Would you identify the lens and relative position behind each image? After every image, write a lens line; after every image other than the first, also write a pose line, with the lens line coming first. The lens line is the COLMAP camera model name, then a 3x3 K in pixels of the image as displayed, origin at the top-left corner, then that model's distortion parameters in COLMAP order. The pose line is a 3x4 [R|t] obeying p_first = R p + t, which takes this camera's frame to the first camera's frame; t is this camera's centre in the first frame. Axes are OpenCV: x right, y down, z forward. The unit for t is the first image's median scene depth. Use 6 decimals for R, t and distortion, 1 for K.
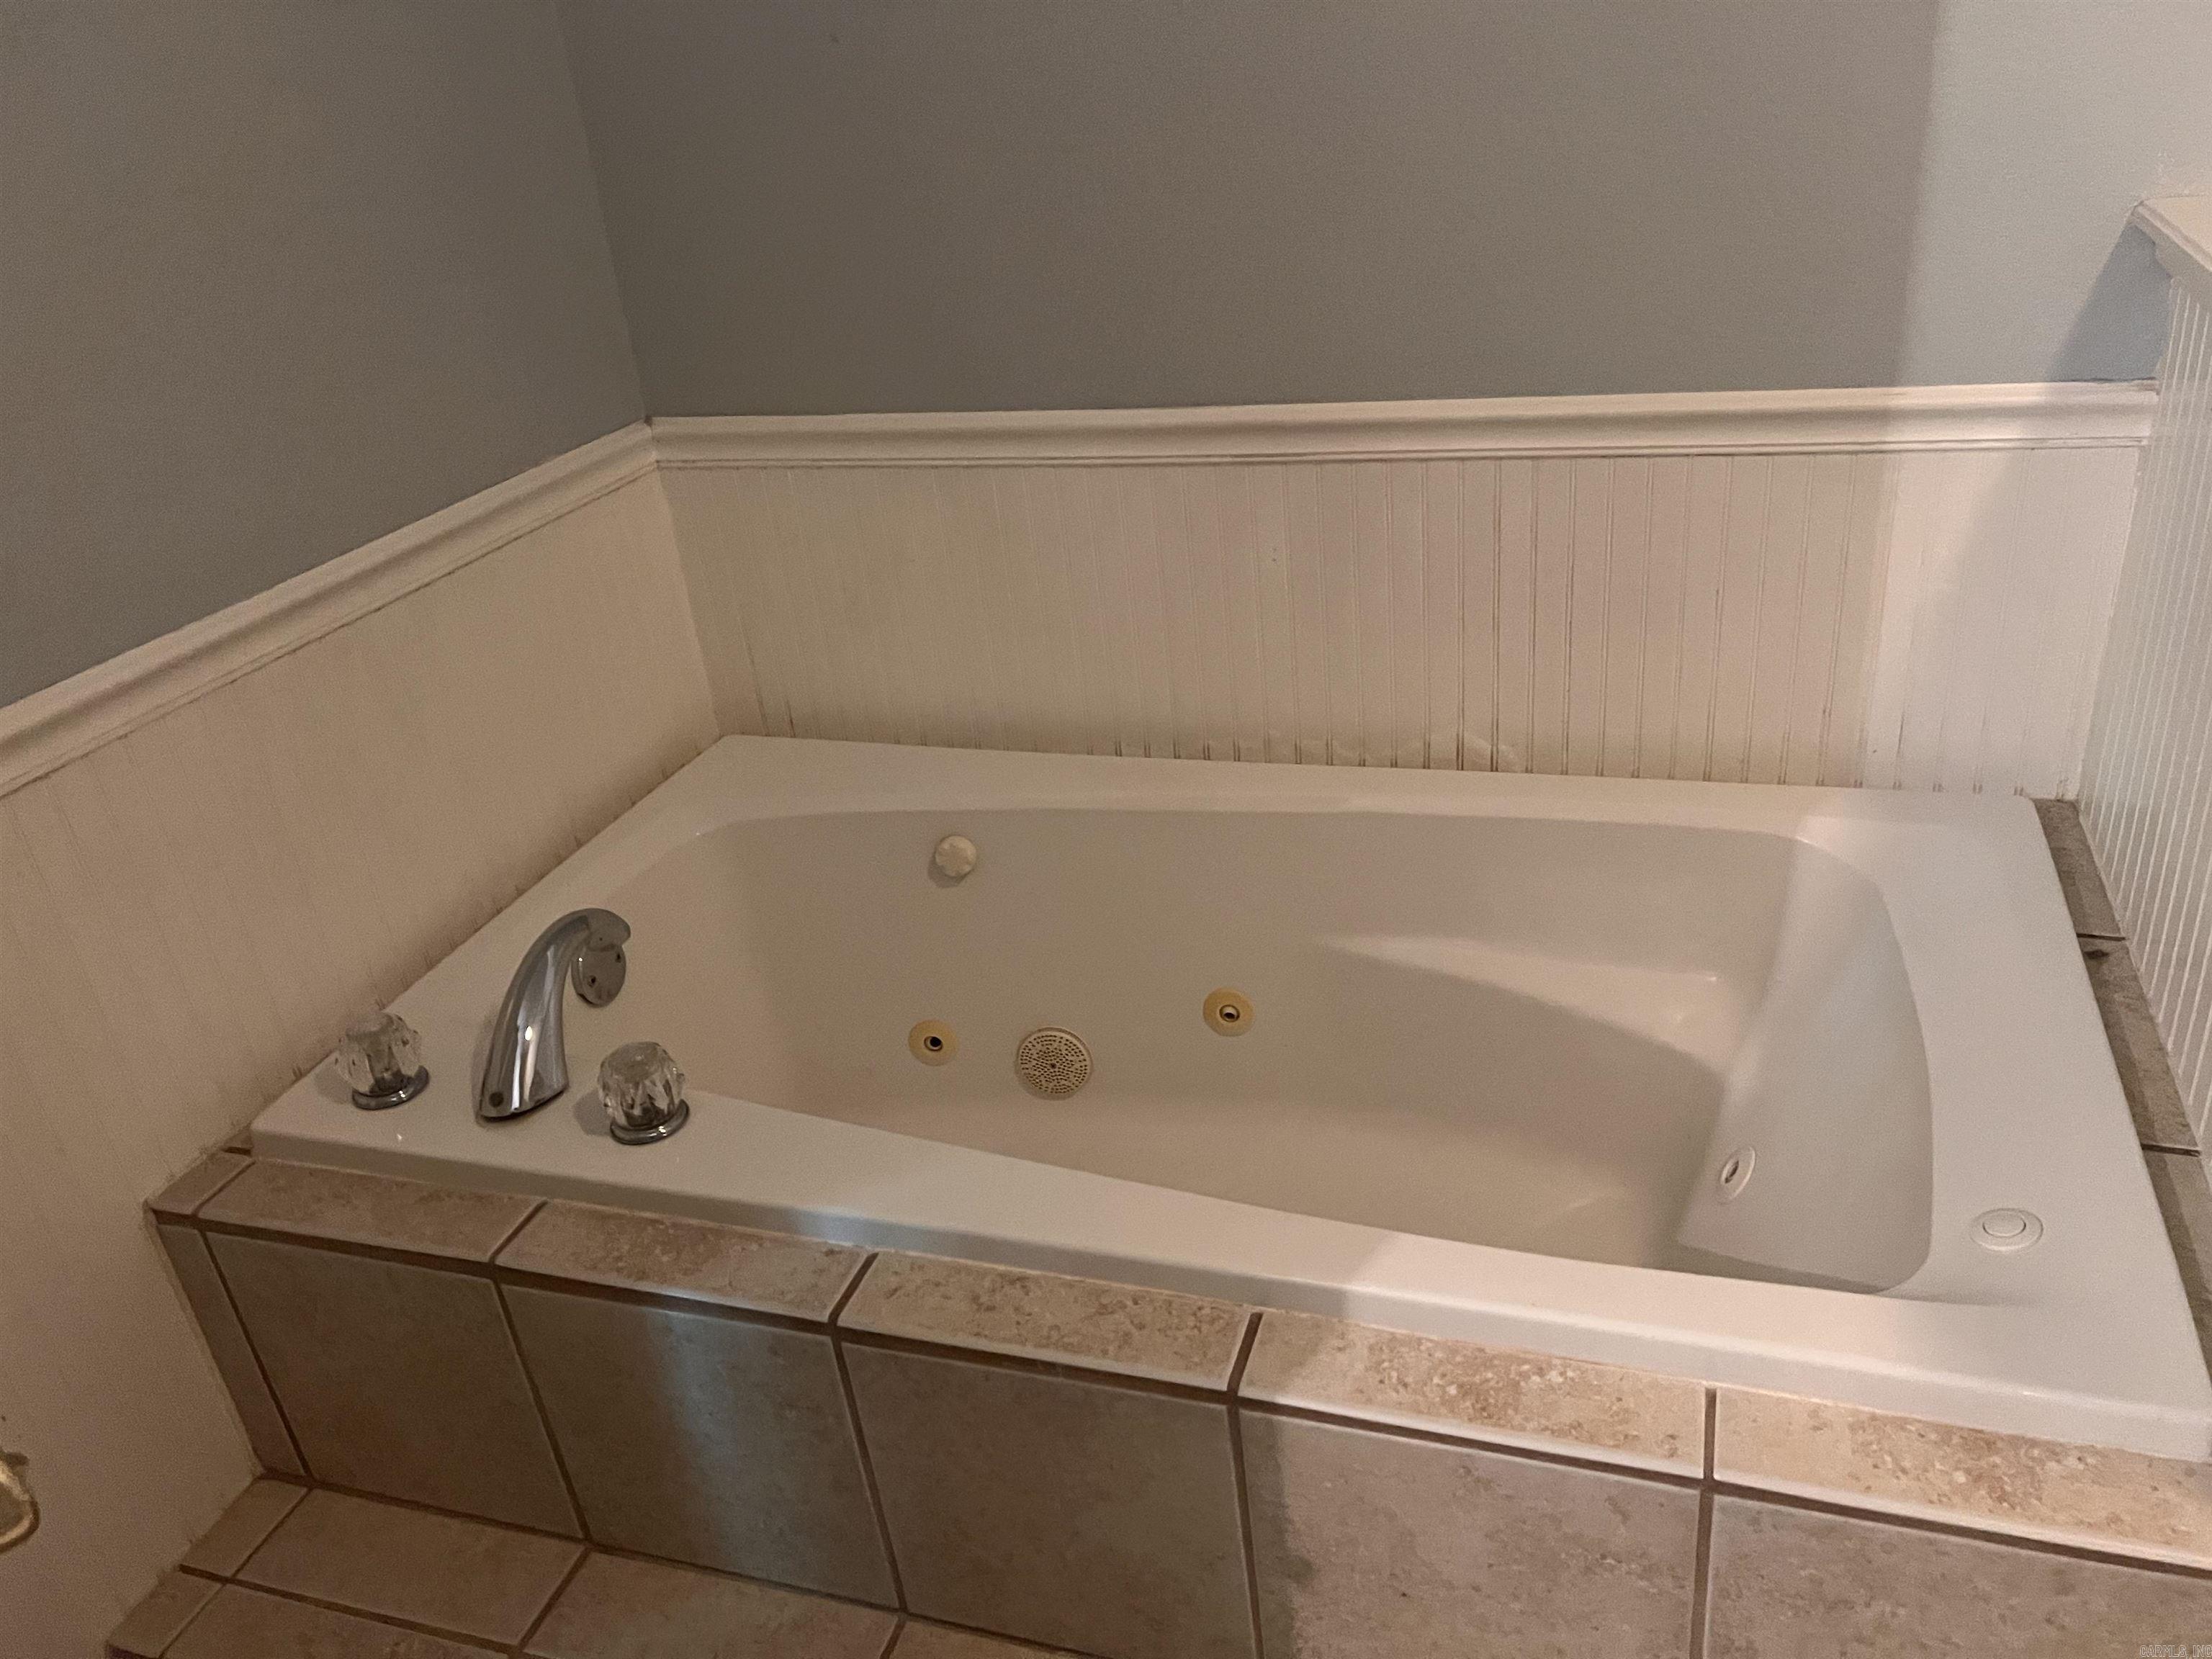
lens RADIAL K [[1688.6, 0, 1117.9], [0, 1688.6, 818.5], [0, 0, 1]] dist [0.056227, -0.063197]
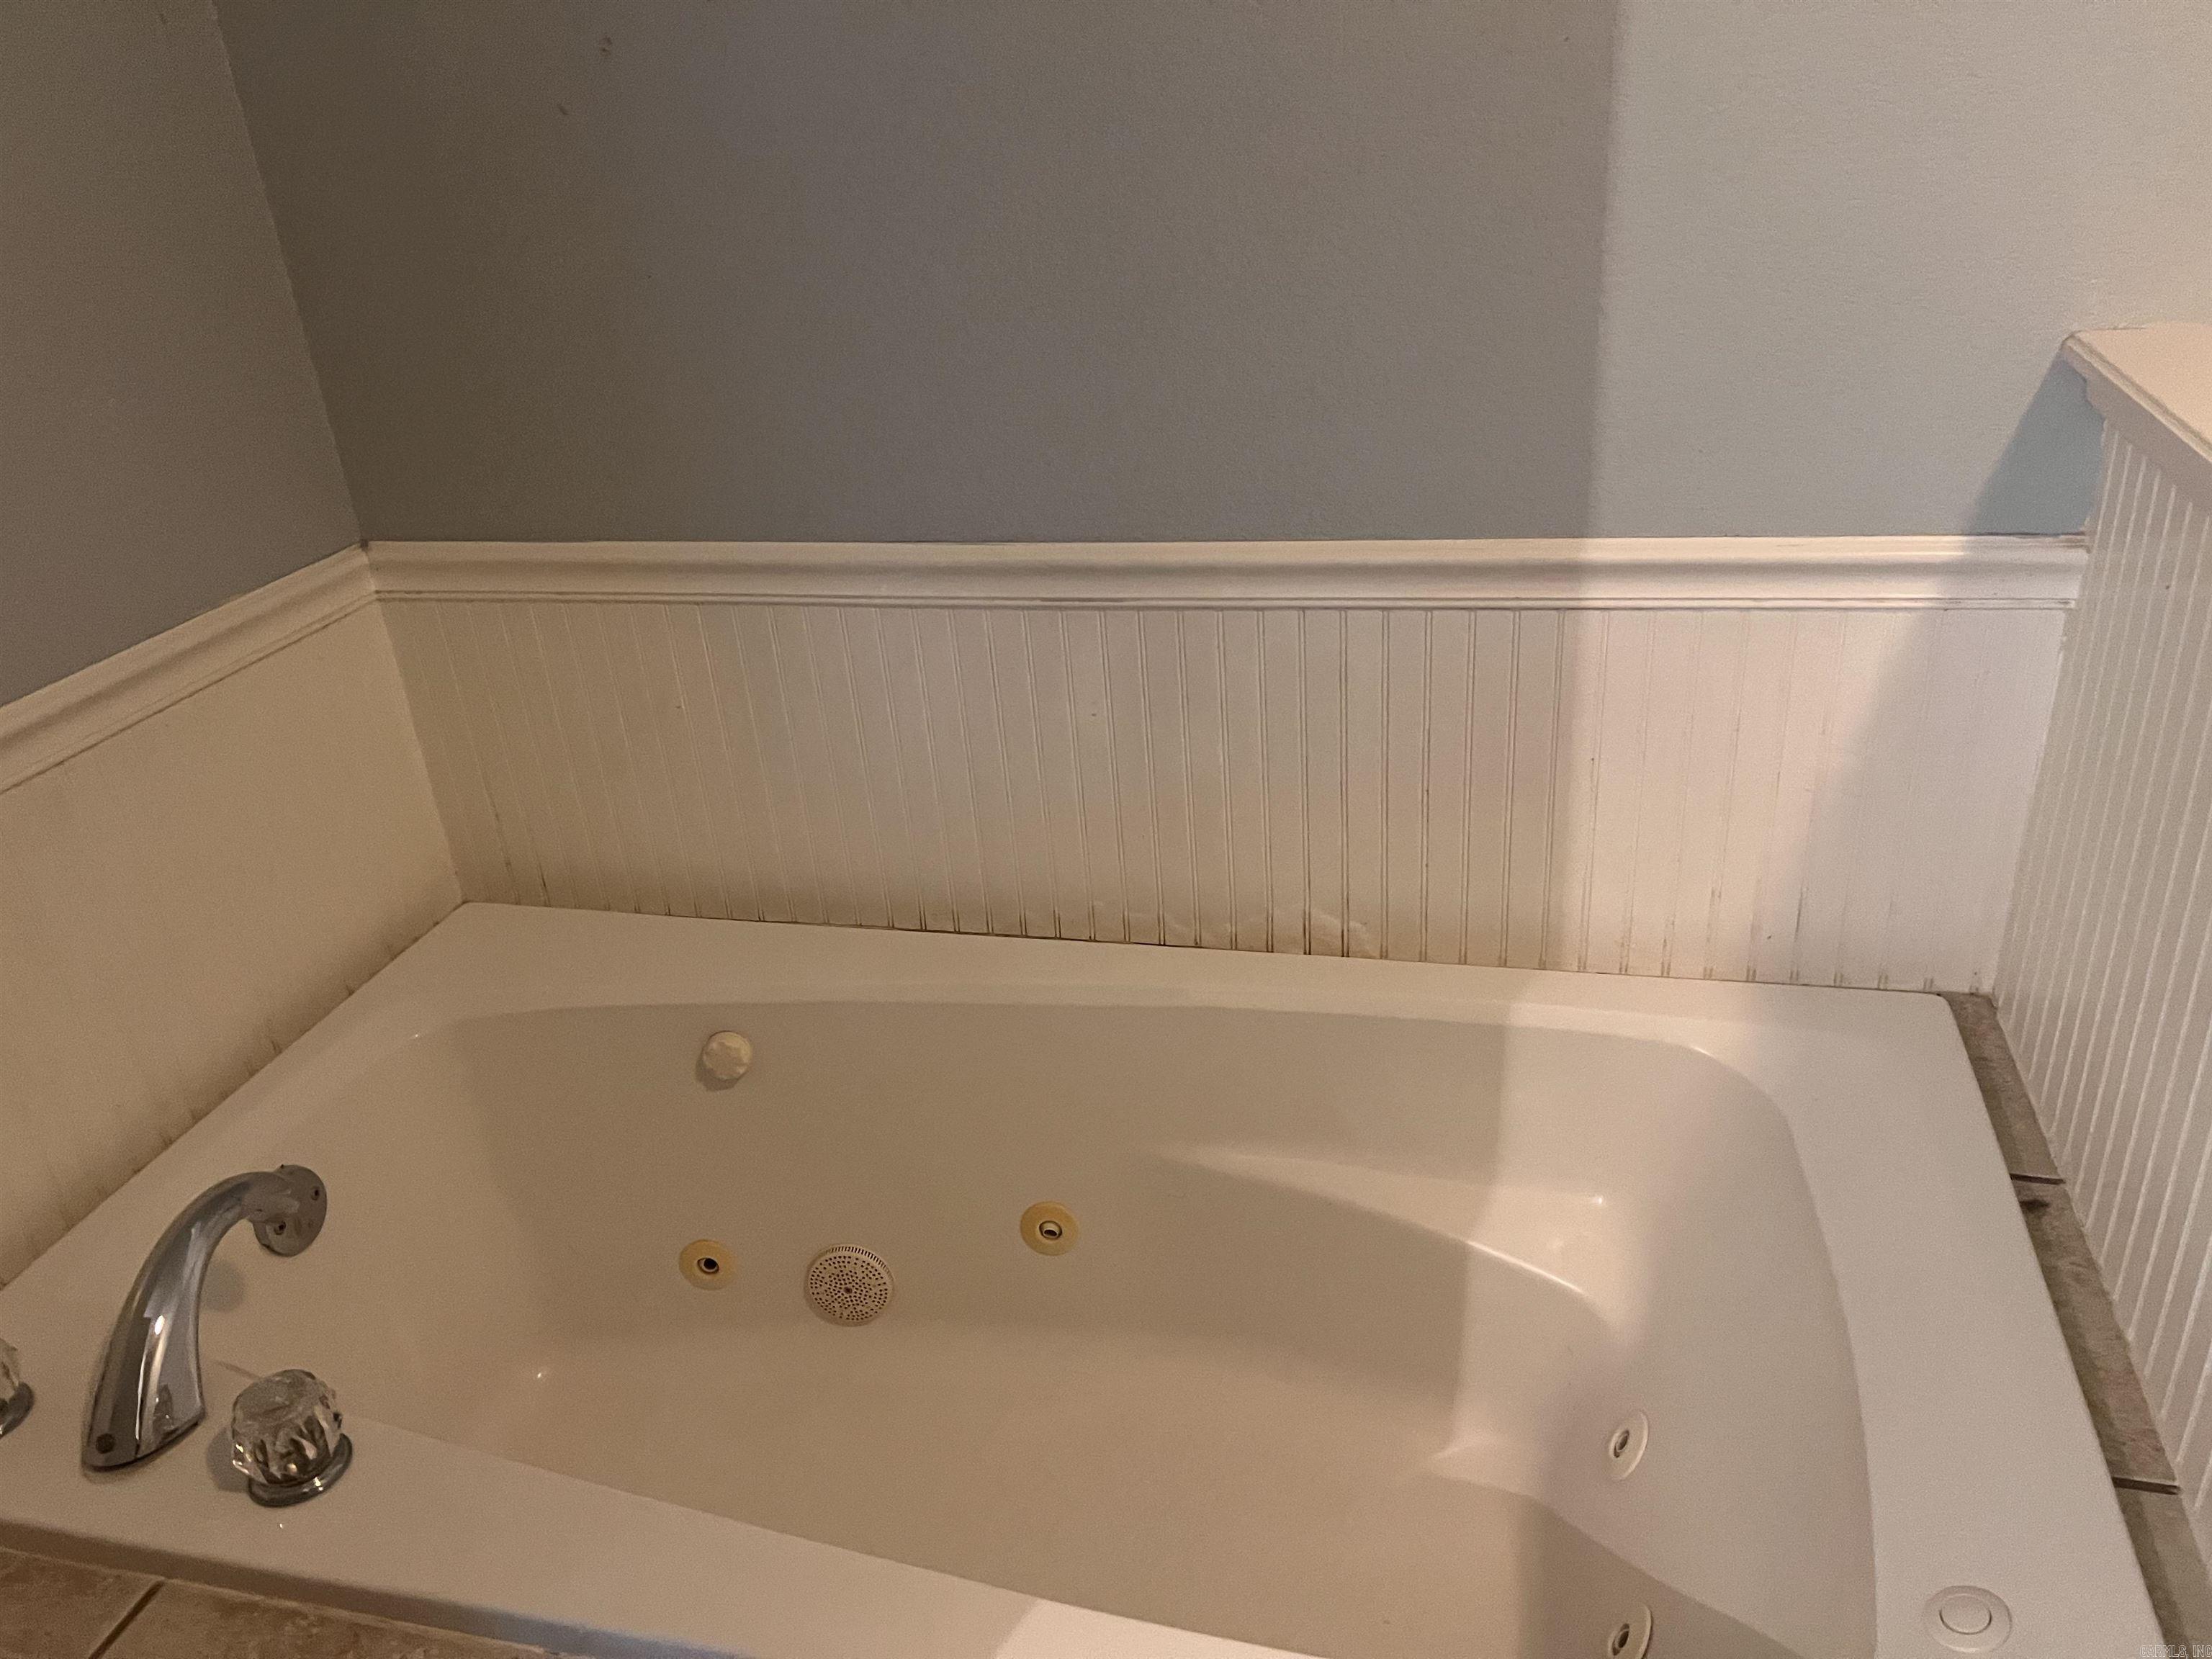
lens RADIAL K [[1688.6, 0, 1090.8], [0, 1688.6, 843.7], [0, 0, 1]] dist [0.056227, -0.063197]
pose [[0.997857, -0.010826, 0.064536, 0.038813], [0.011382, 0.999901, -0.008246, -0.088767], [-0.064441, 0.008963, 0.997881, 0.148867]]
